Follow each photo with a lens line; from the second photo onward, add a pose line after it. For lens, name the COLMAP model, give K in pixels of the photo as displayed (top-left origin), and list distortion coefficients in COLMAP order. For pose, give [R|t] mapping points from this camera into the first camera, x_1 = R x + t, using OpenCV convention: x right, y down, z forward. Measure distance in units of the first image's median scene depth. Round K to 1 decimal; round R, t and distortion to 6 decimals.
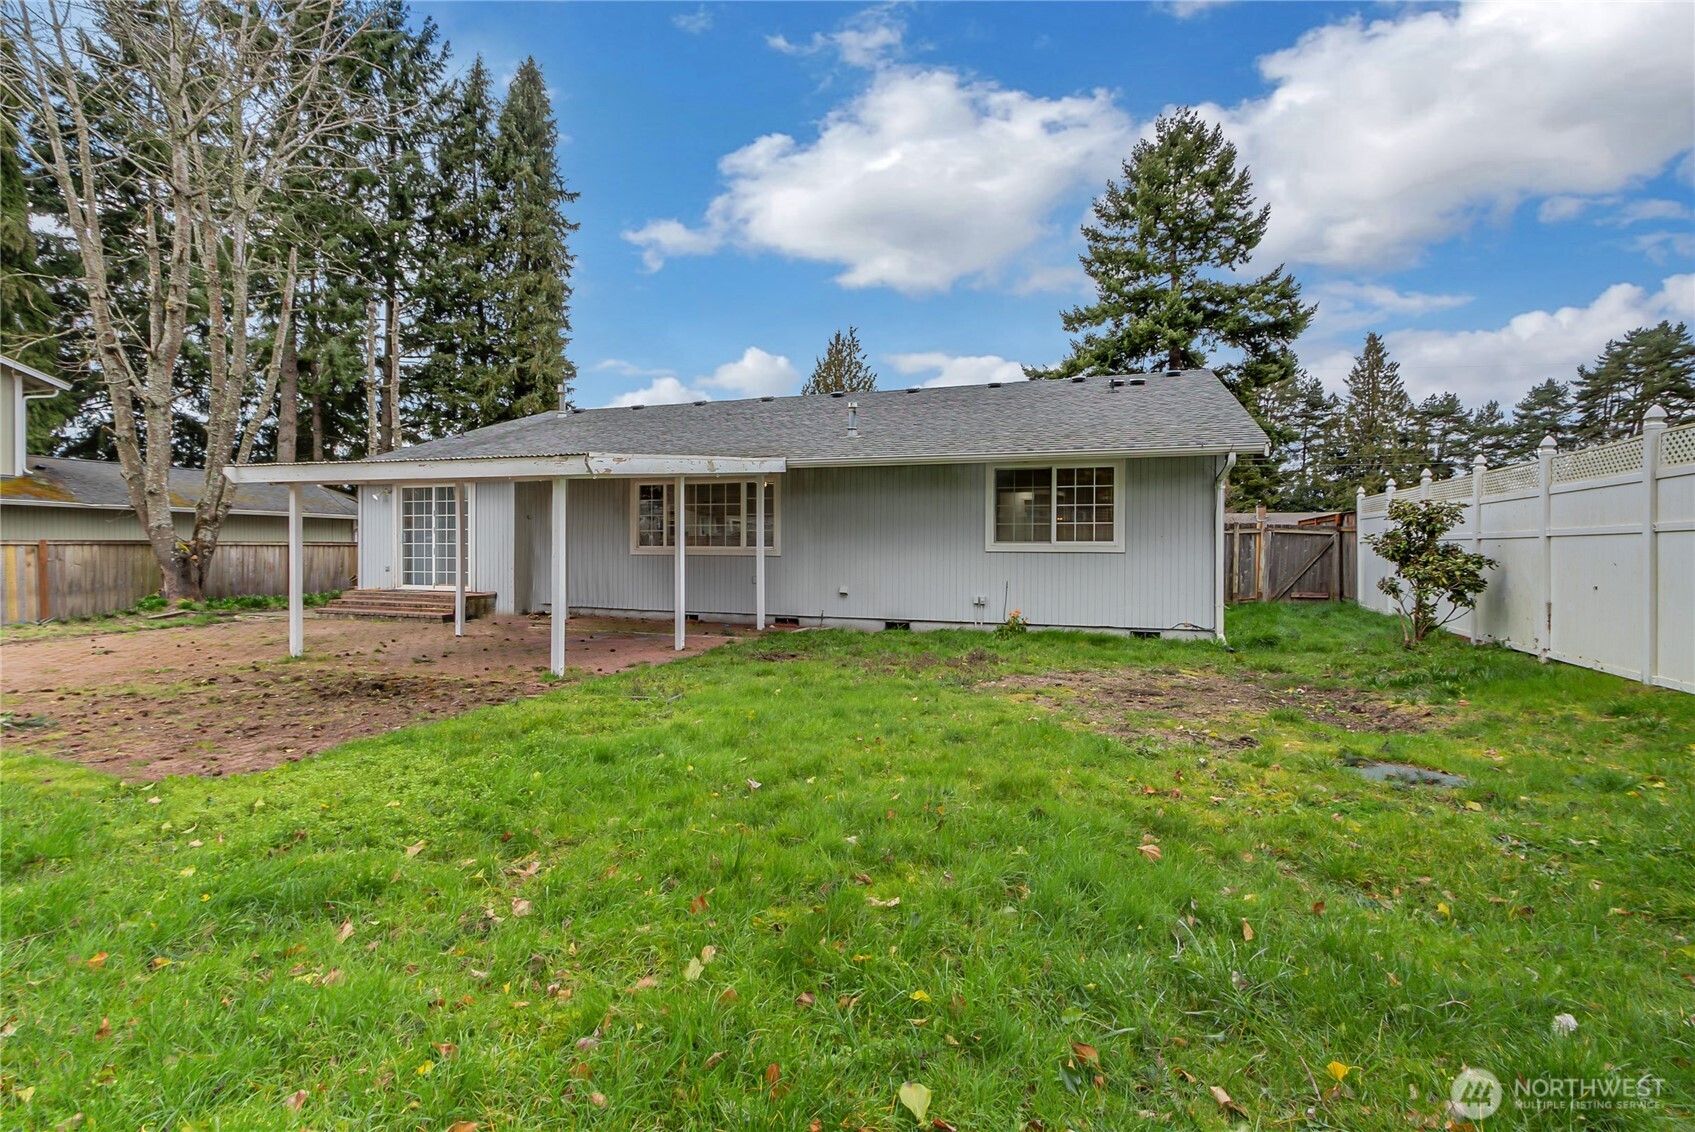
lens RADIAL K [[791.0, 0, 830.8], [0, 791.0, 547.7], [0, 0, 1]] dist [0.000291, 0.000186]
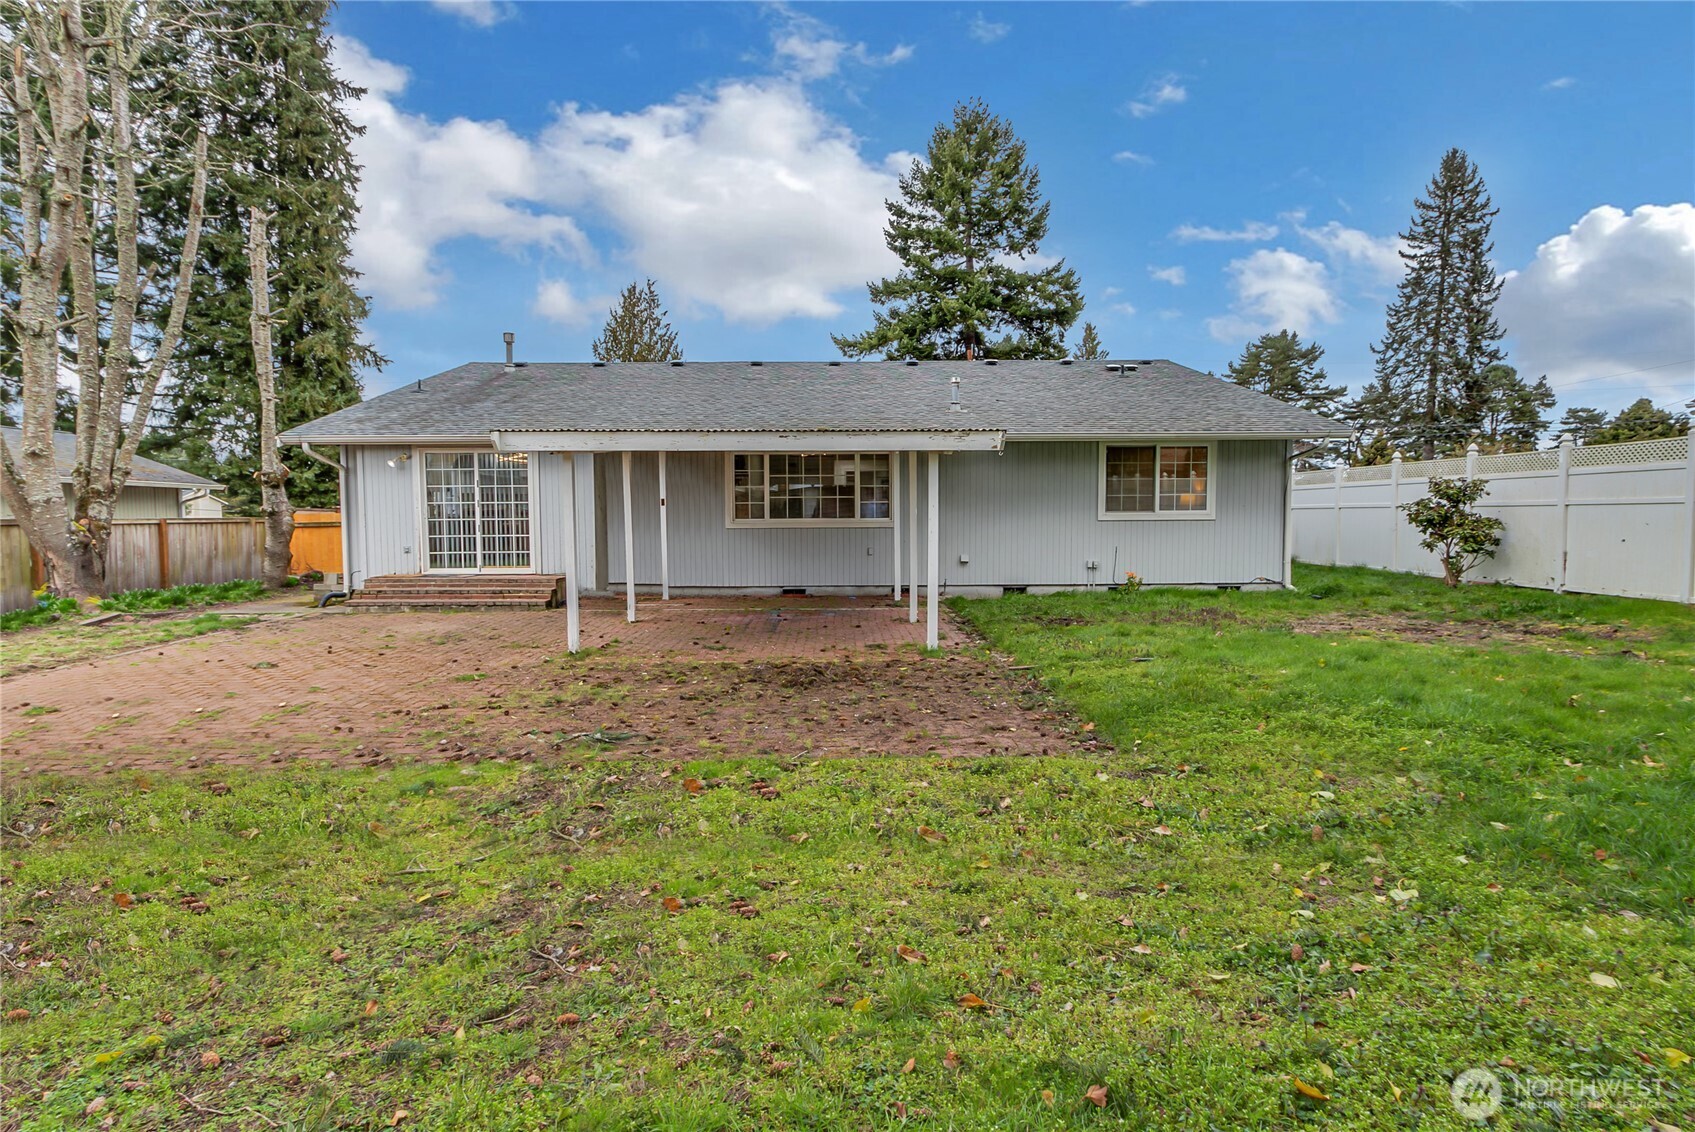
lens RADIAL K [[804.2, 0, 847.5], [0, 804.2, 558.6], [0, 0, 1]] dist [0.006456, -0.005415]
pose [[0.939325, -0.029806, 0.341732, -0.148606], [0.010590, 0.998263, 0.057961, -0.003120], [-0.342866, -0.050825, 0.938009, 0.015374]]
